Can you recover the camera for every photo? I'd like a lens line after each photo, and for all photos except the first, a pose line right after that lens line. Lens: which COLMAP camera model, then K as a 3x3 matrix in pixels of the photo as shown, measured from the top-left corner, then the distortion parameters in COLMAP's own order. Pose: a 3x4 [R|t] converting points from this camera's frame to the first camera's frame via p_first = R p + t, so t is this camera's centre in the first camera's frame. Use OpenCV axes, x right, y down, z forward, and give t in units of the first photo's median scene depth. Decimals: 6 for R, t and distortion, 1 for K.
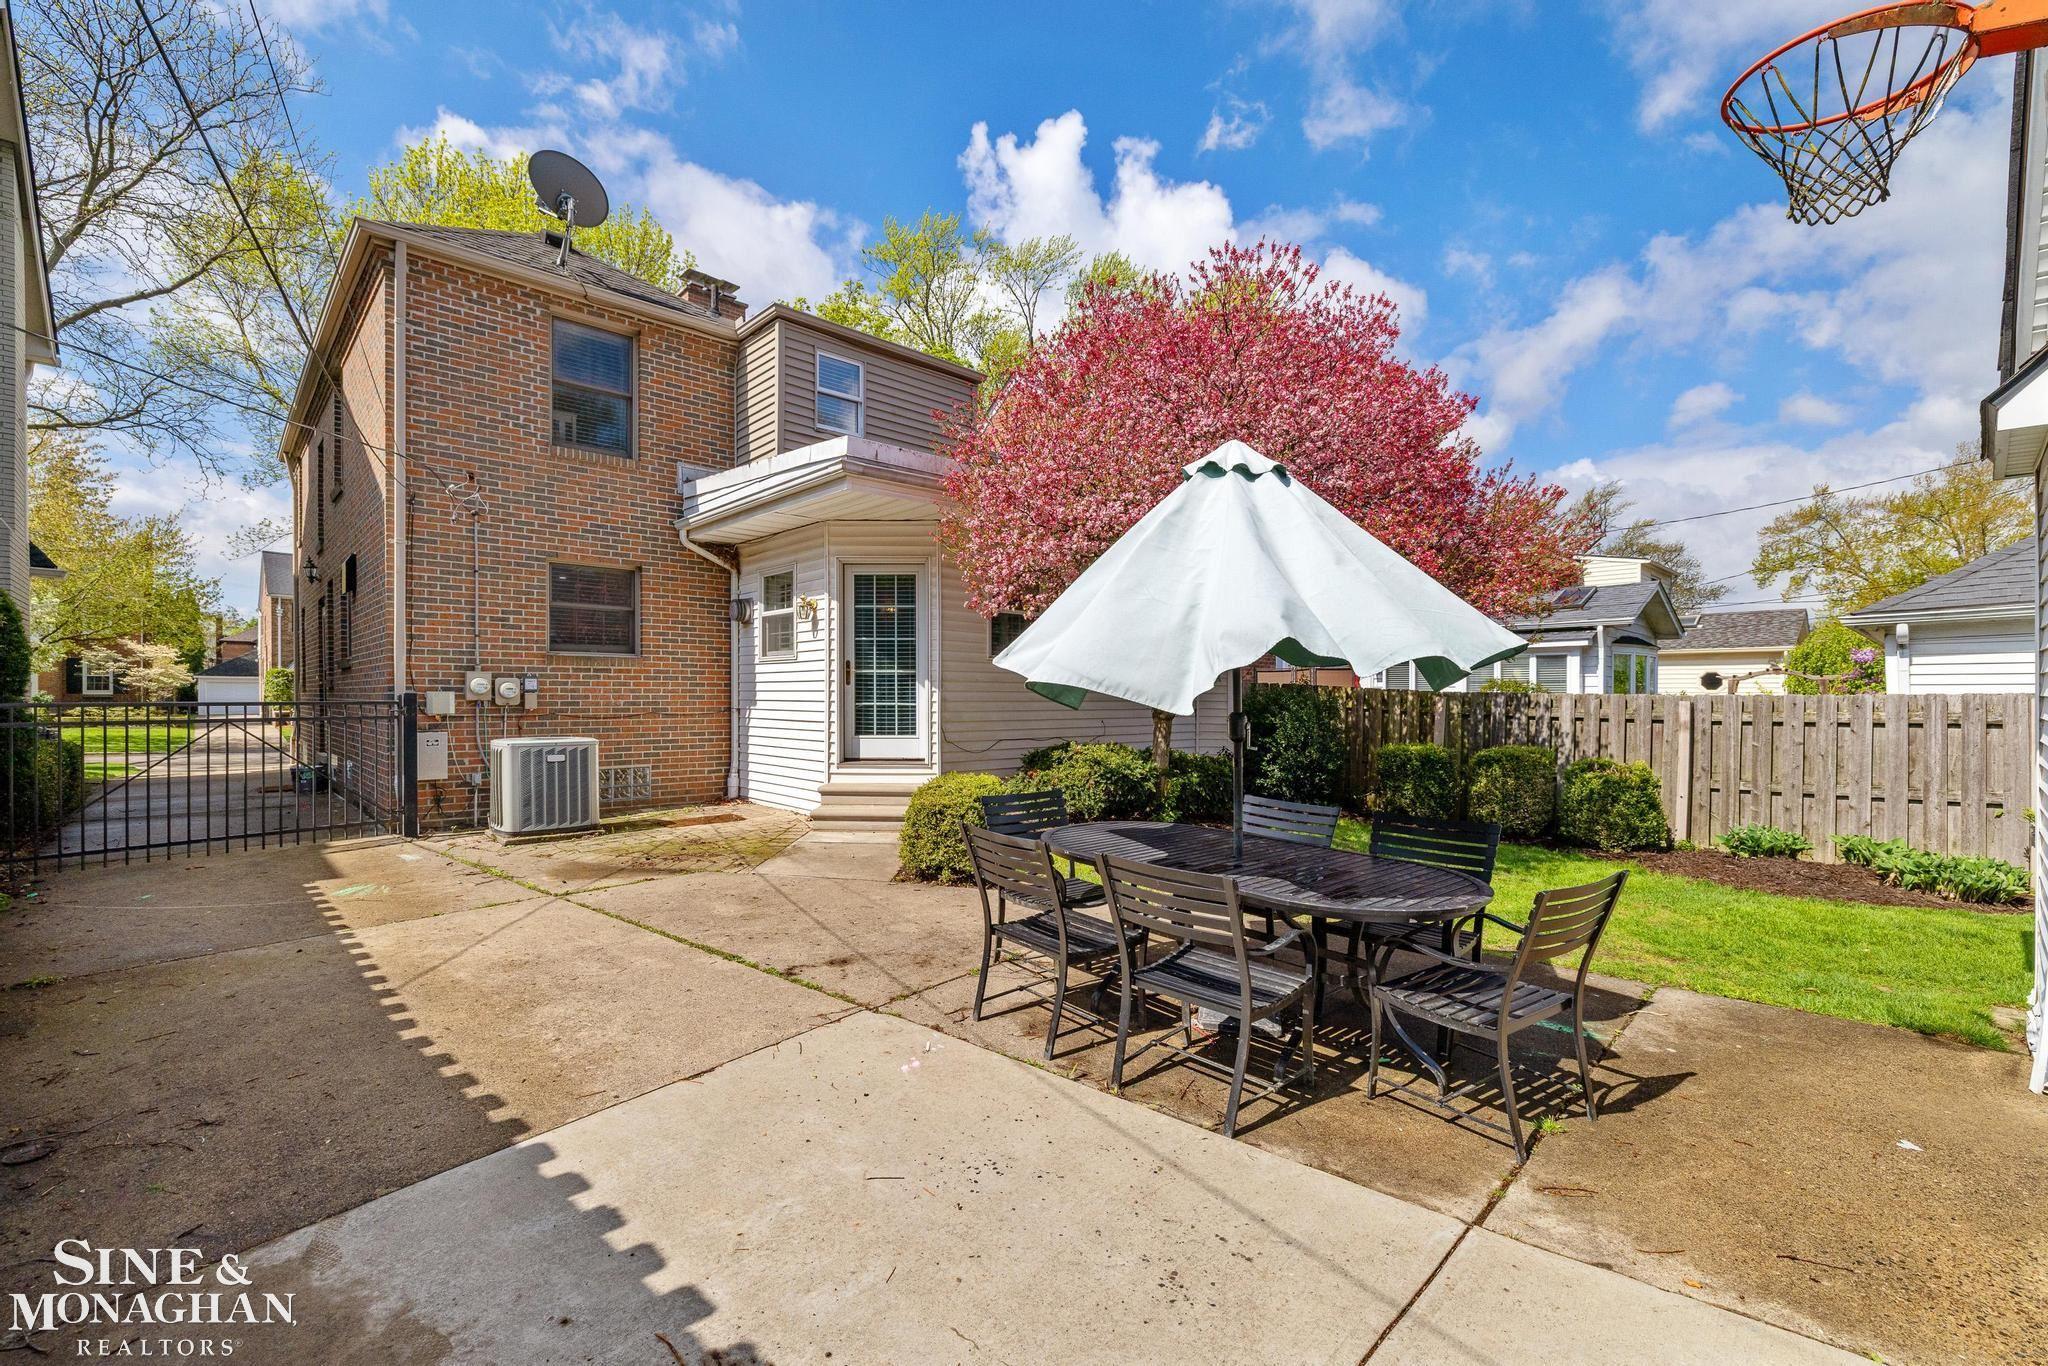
lens RADIAL K [[856.9, 0, 1020.5], [0, 856.9, 679.0], [0, 0, 1]] dist [0.000010, -0.000202]
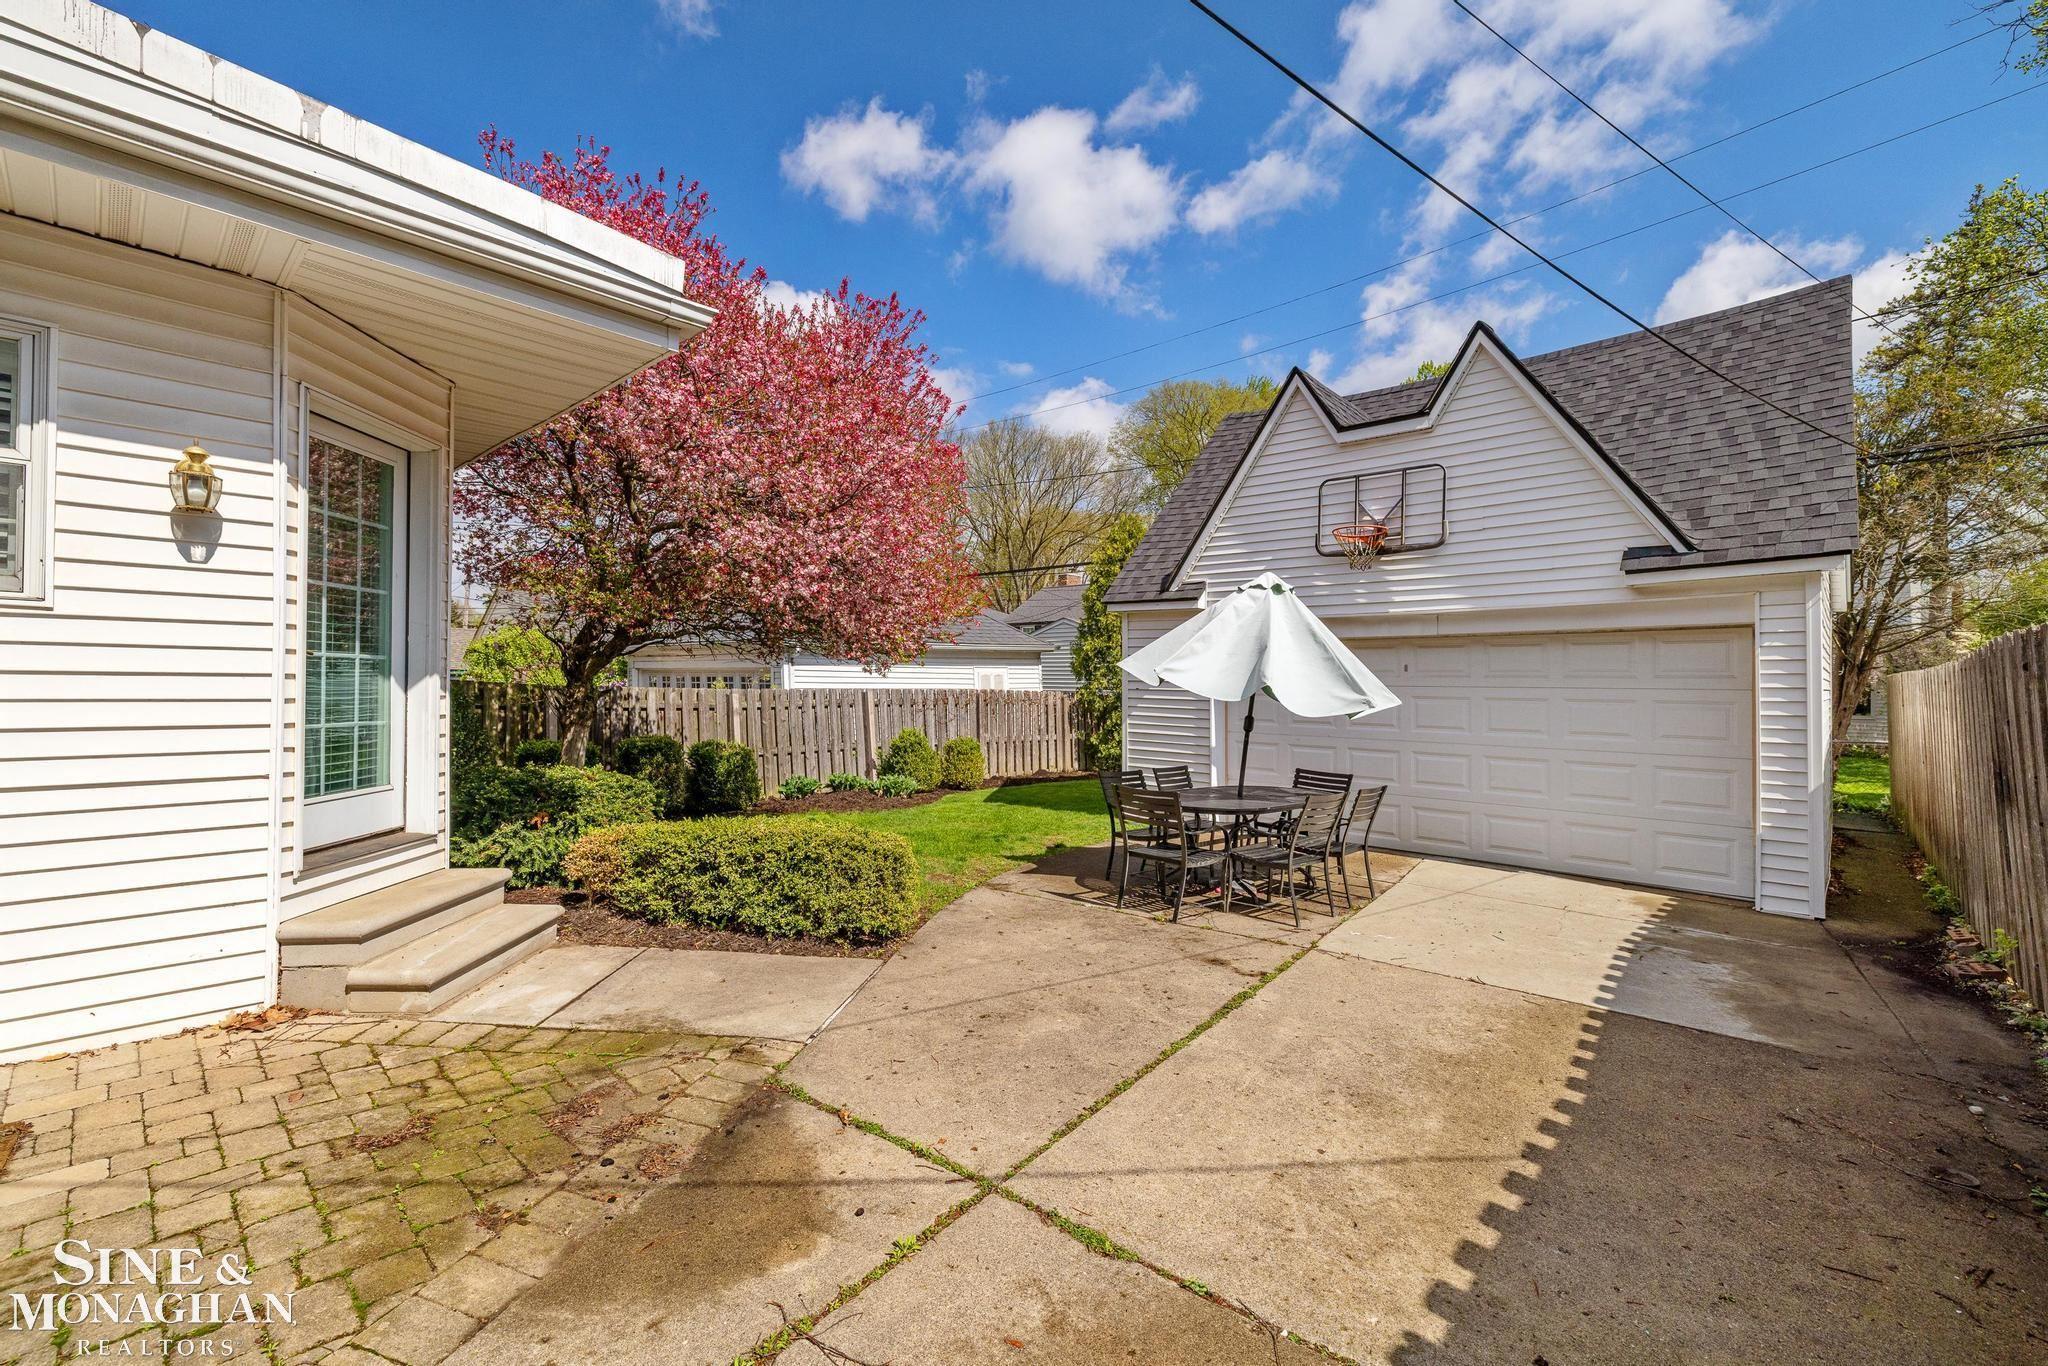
lens RADIAL K [[856.9, 0, 1020.5], [0, 856.9, 679.0], [0, 0, 1]] dist [0.000010, -0.000202]
pose [[-0.042217, 0.001982, 0.999106, -0.643043], [-0.030090, 0.999542, -0.003254, -0.005995], [-0.998655, -0.030201, -0.042138, 0.657906]]
